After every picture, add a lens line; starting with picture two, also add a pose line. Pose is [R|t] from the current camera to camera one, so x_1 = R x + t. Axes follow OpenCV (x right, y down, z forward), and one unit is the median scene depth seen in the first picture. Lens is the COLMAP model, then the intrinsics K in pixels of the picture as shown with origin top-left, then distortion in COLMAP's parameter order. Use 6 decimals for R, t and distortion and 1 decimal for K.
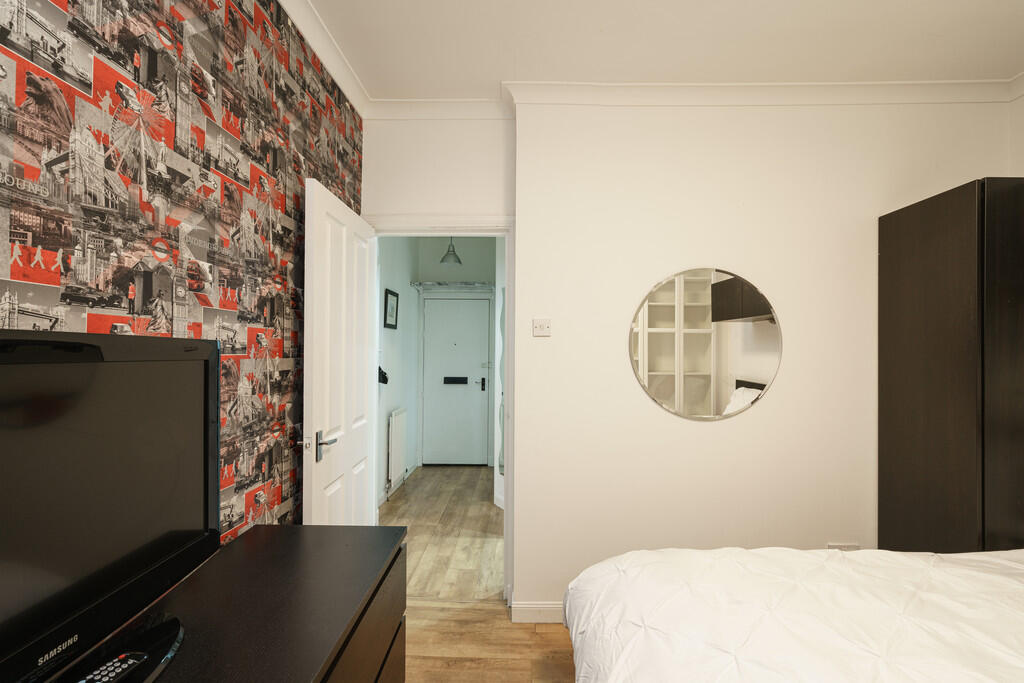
lens RADIAL K [[454.0, 0, 512.1], [0, 454.0, 346.1], [0, 0, 1]] dist [-0.012532, 0.000931]
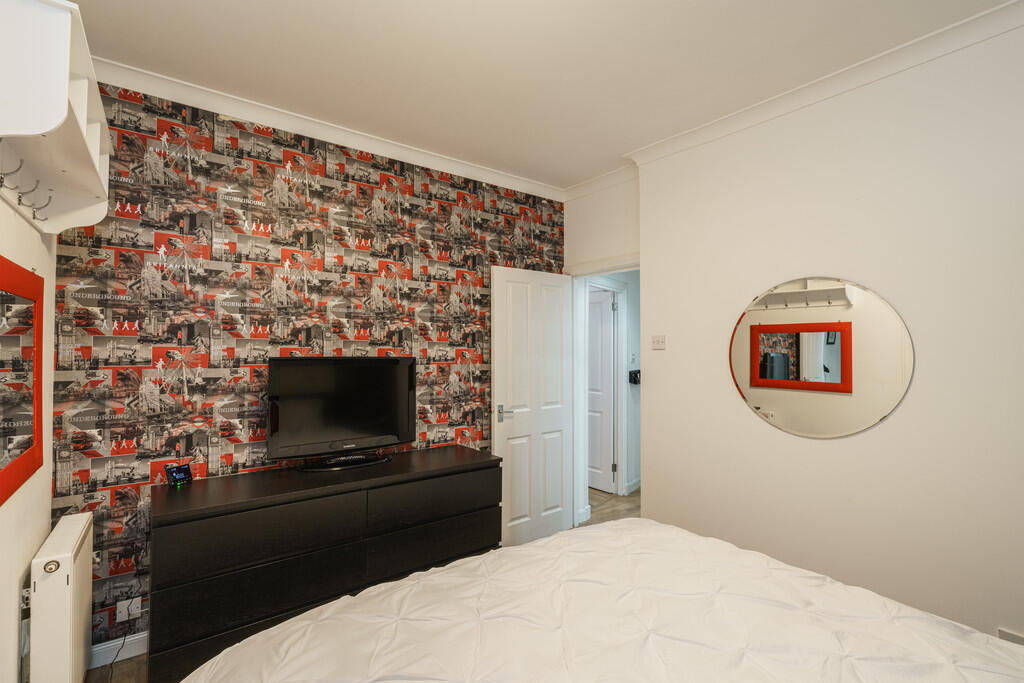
lens RADIAL K [[454.0, 0, 507.7], [0, 454.0, 343.5], [0, 0, 1]] dist [-0.012532, 0.000931]
pose [[0.611467, -0.011836, -0.791182, 1.371037], [0.006445, 0.999929, -0.009977, -0.049975], [0.791244, 0.001001, 0.611500, -0.099861]]
